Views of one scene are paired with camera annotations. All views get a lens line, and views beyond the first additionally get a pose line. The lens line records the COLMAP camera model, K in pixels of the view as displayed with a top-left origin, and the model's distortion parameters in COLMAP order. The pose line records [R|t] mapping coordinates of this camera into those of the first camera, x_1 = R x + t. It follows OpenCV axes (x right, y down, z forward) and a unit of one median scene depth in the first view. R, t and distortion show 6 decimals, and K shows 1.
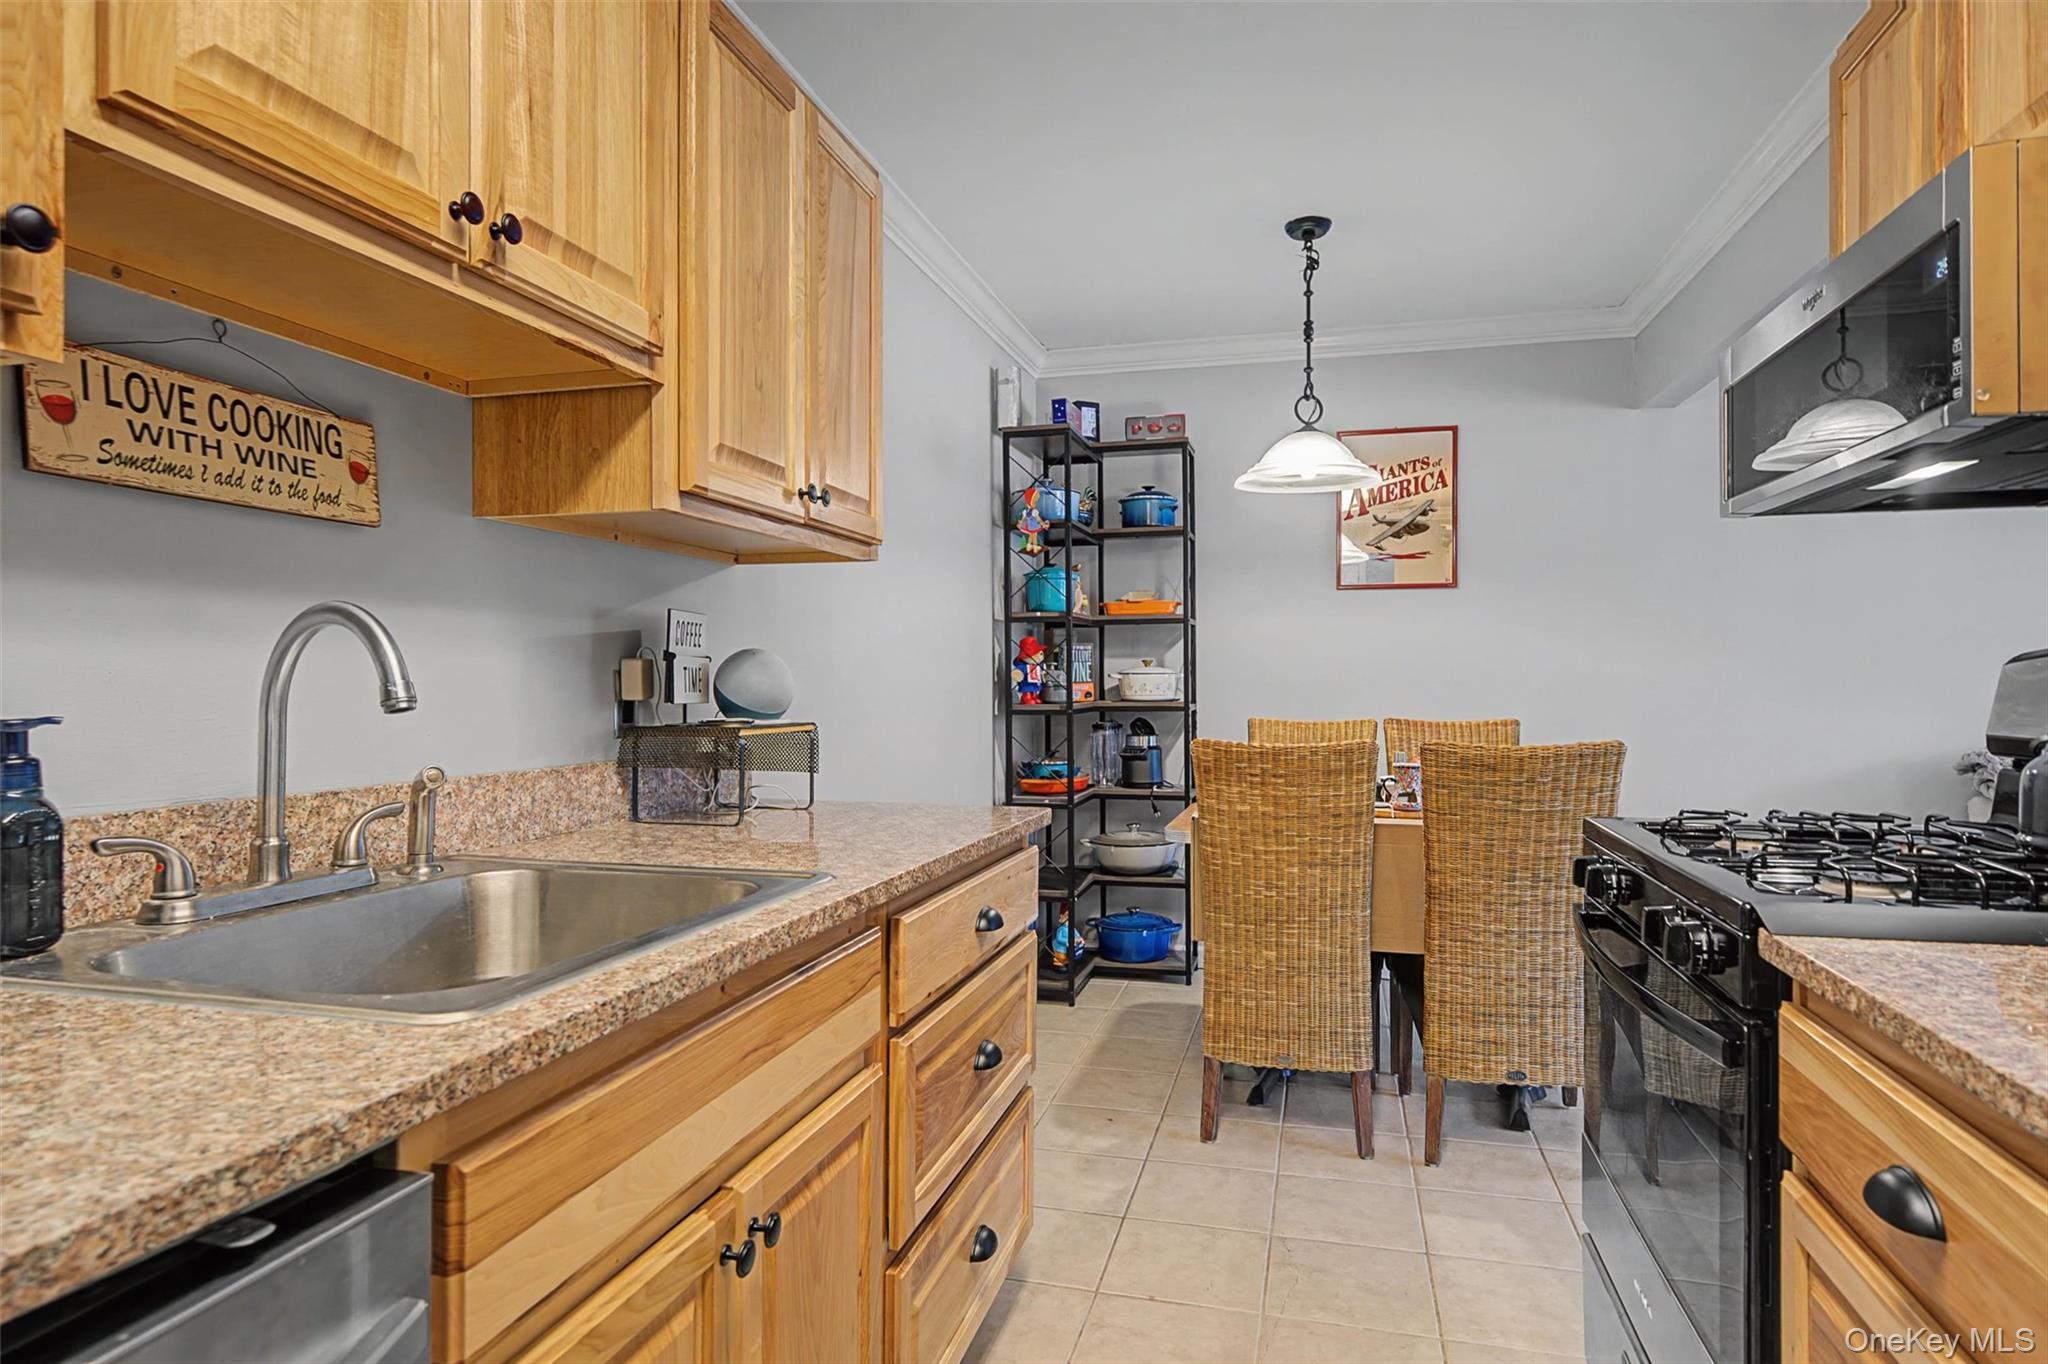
lens RADIAL K [[1139.1, 0, 1033.9], [0, 1139.1, 675.8], [0, 0, 1]] dist [-0.002447, -0.000846]
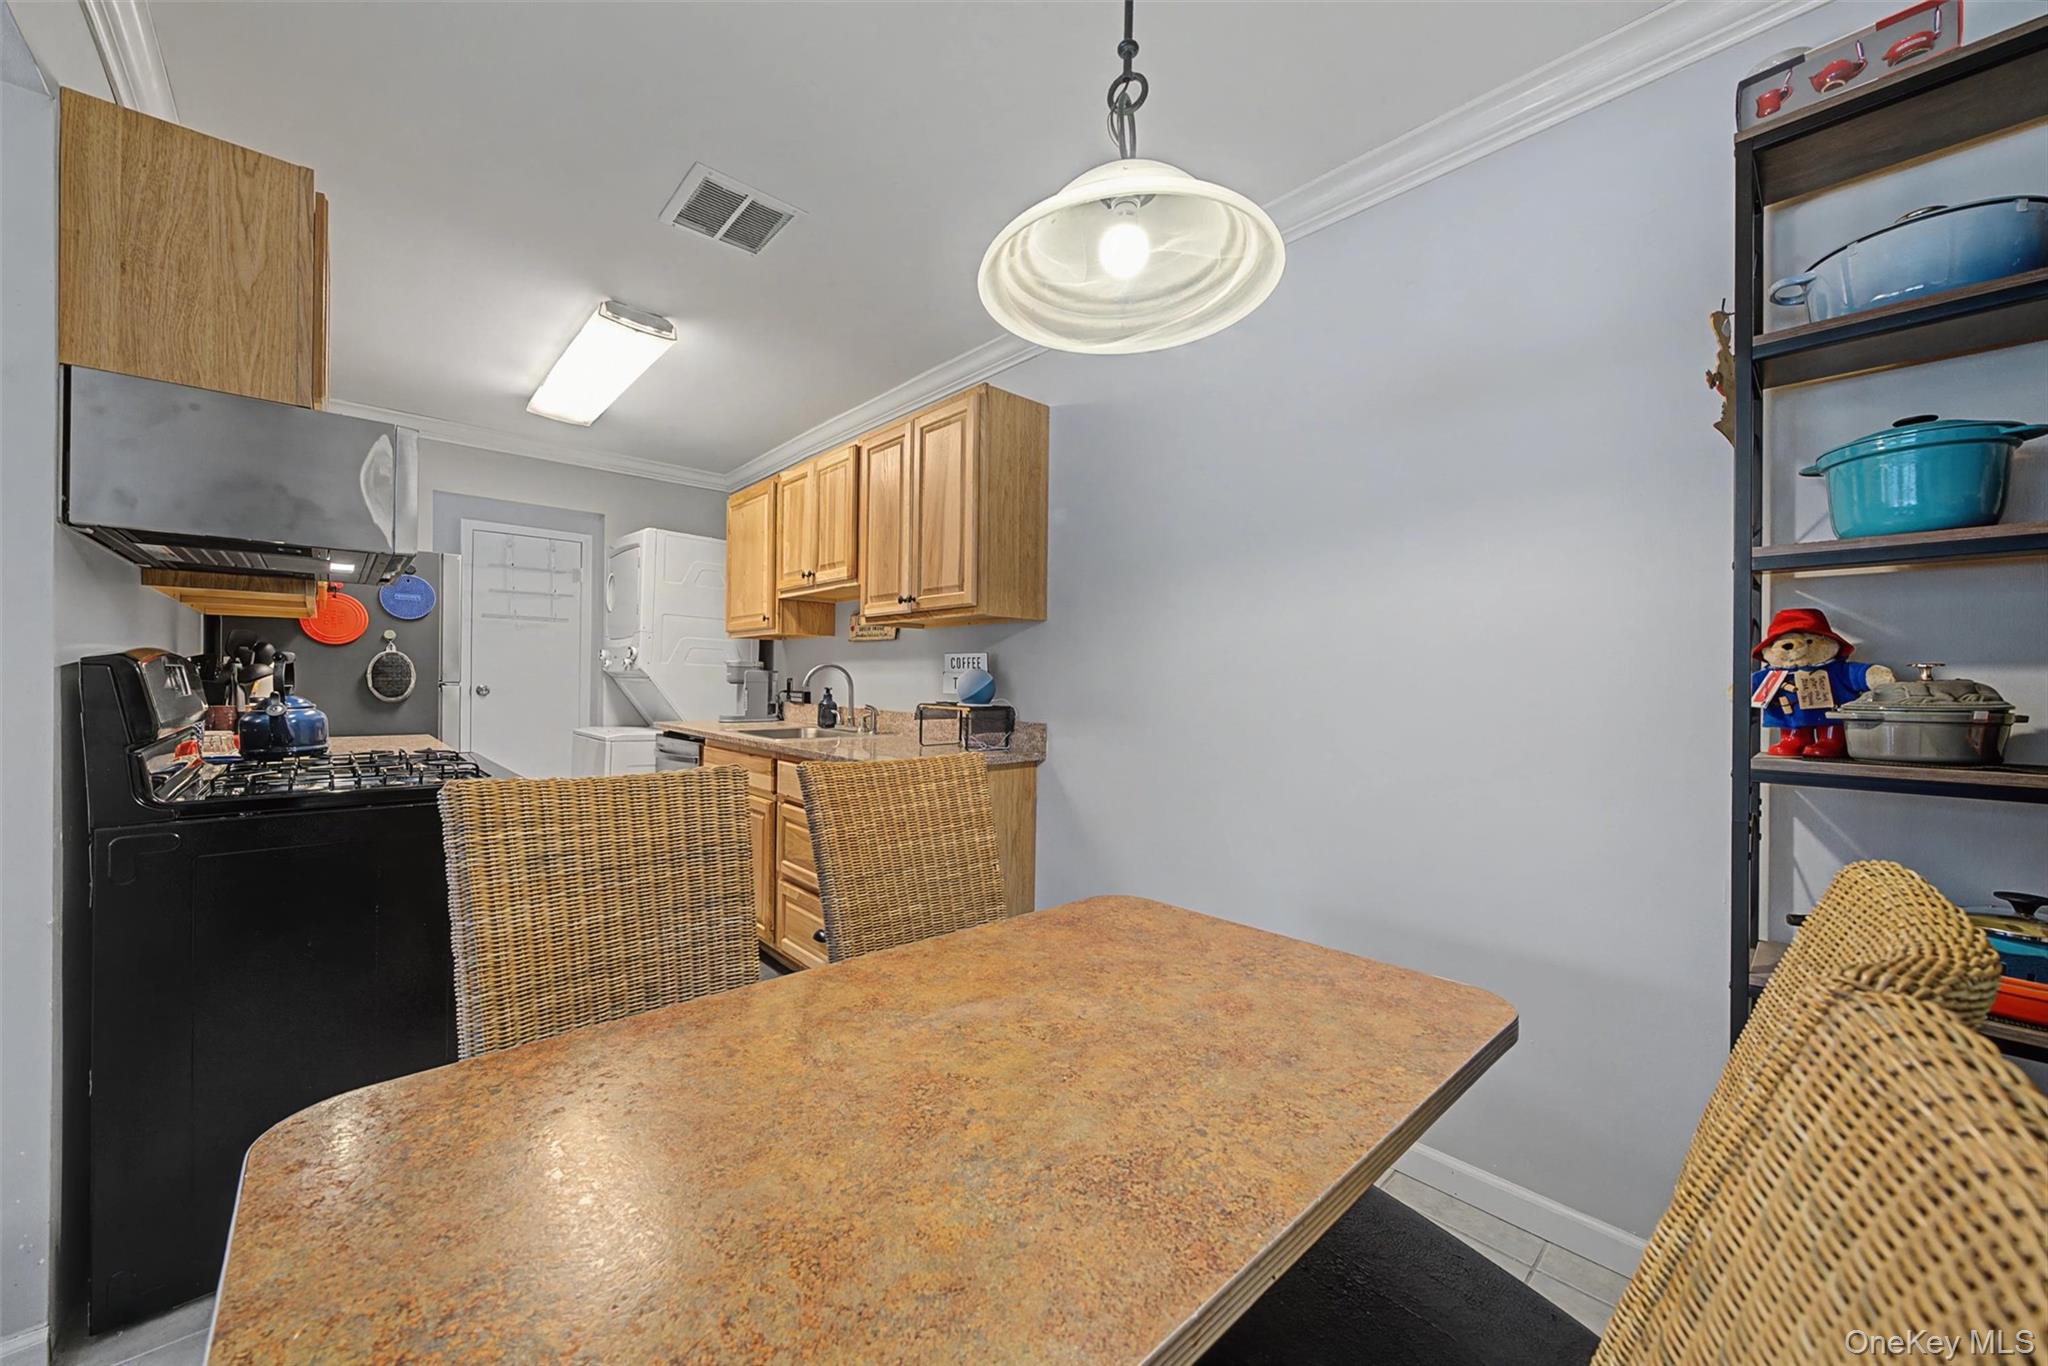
lens RADIAL K [[758.4, 0, 1020.8], [0, 758.4, 682.0], [0, 0, 1]] dist [-0.003608, -0.000033]
pose [[-0.536989, -0.006042, -0.843568, 0.669486], [-0.012569, 0.999921, 0.000839, -0.001410], [0.843496, 0.011053, -0.537022, 1.425397]]
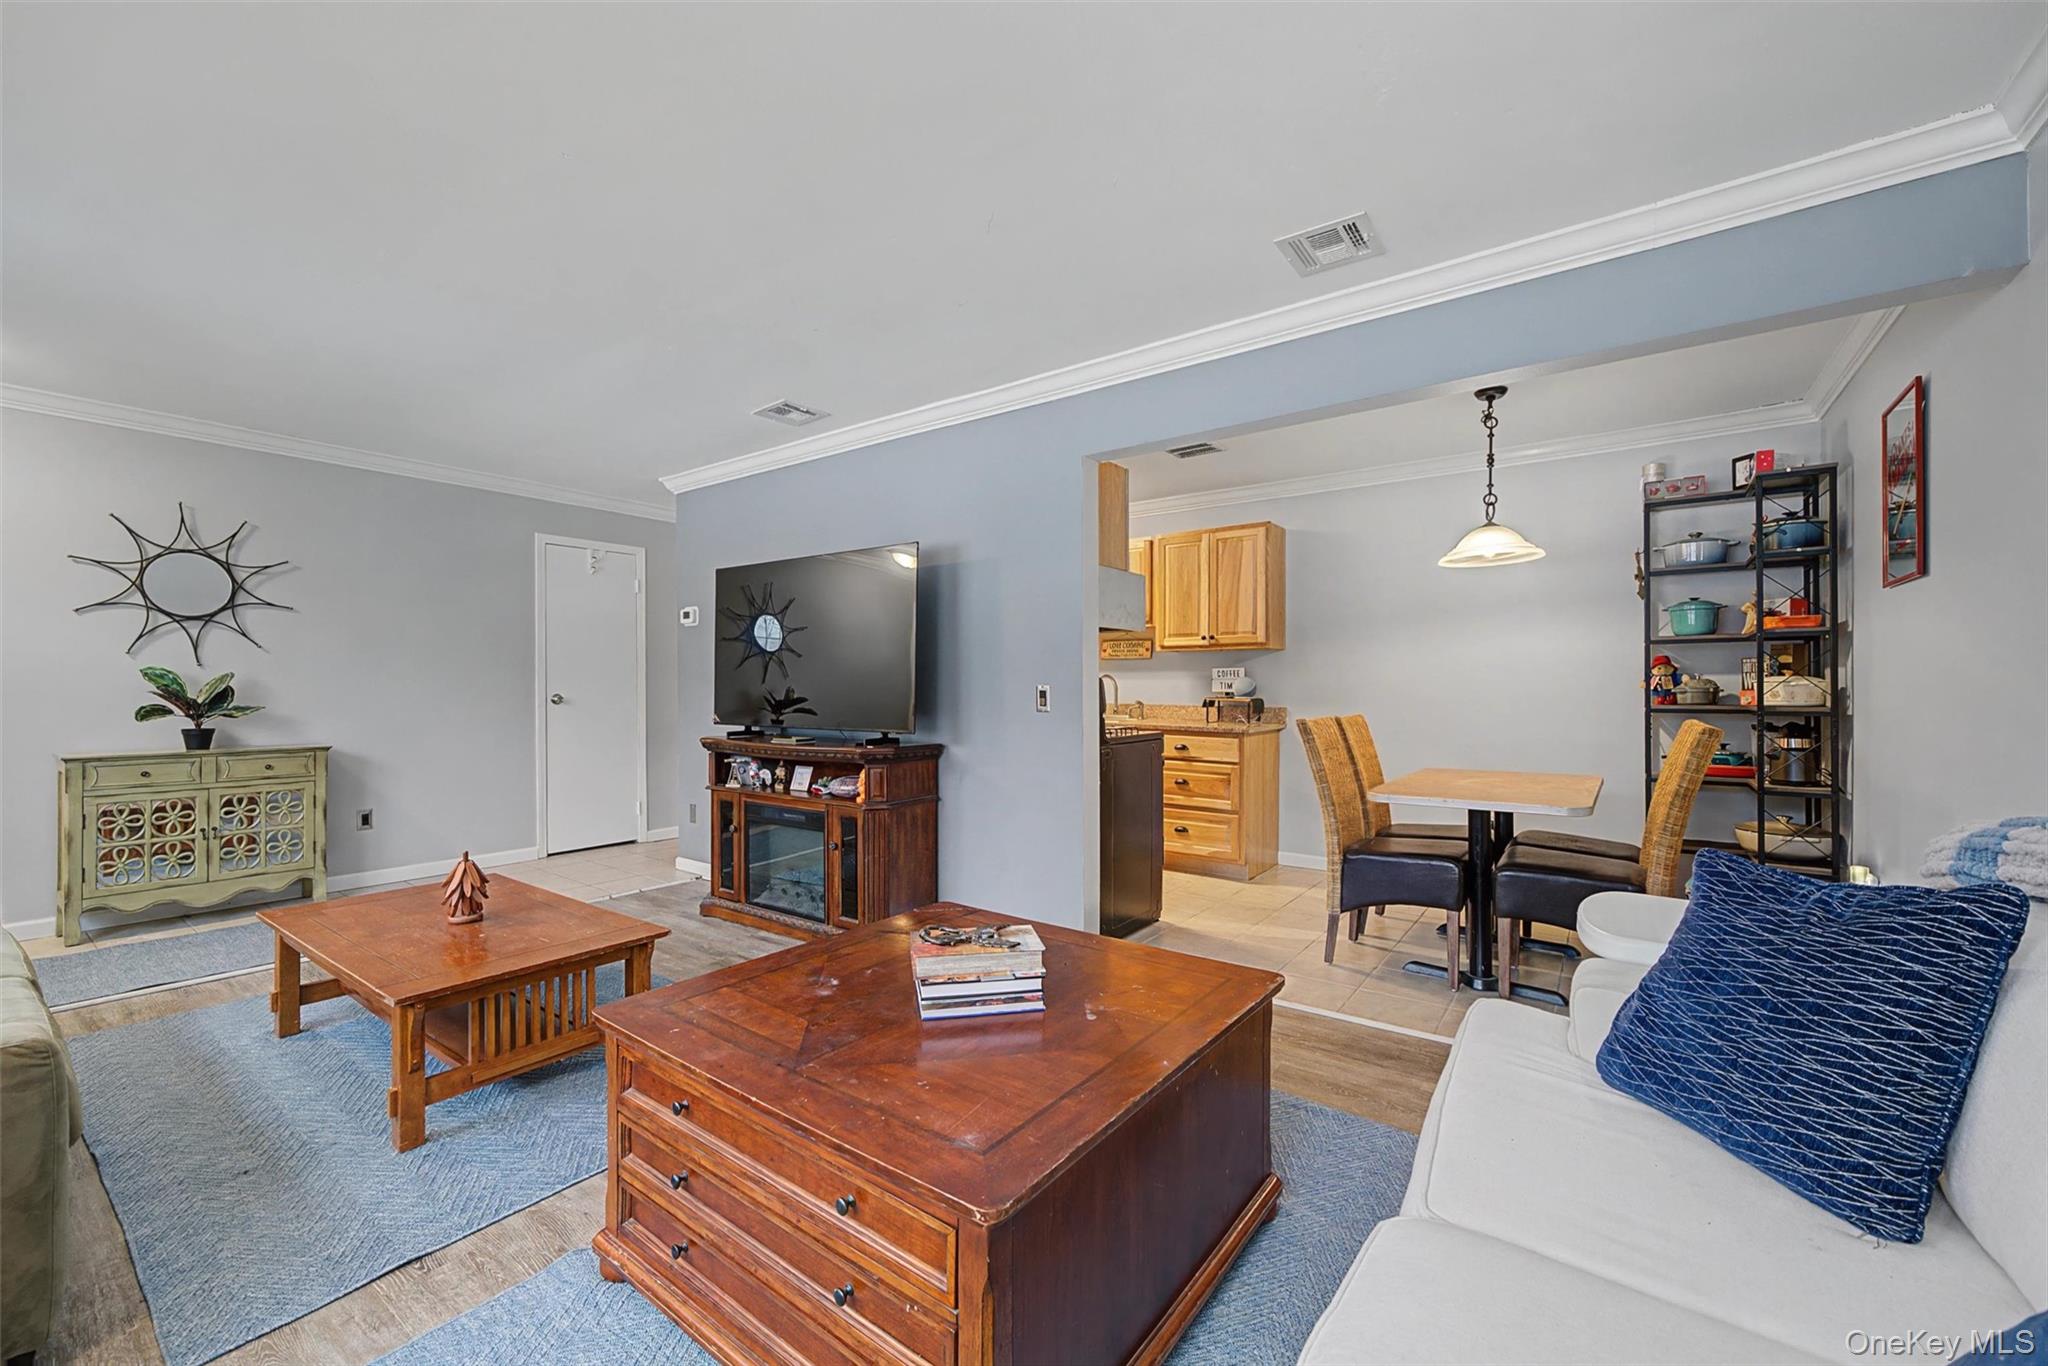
lens RADIAL K [[846.9, 0, 1003.4], [0, 846.9, 686.5], [0, 0, 1]] dist [-0.004214, 0.002111]
pose [[-0.367797, 0.001993, -0.929904, 1.947193], [0.001496, 0.999998, 0.001552, 0.000398], [0.929905, -0.000820, -0.367799, 1.012789]]
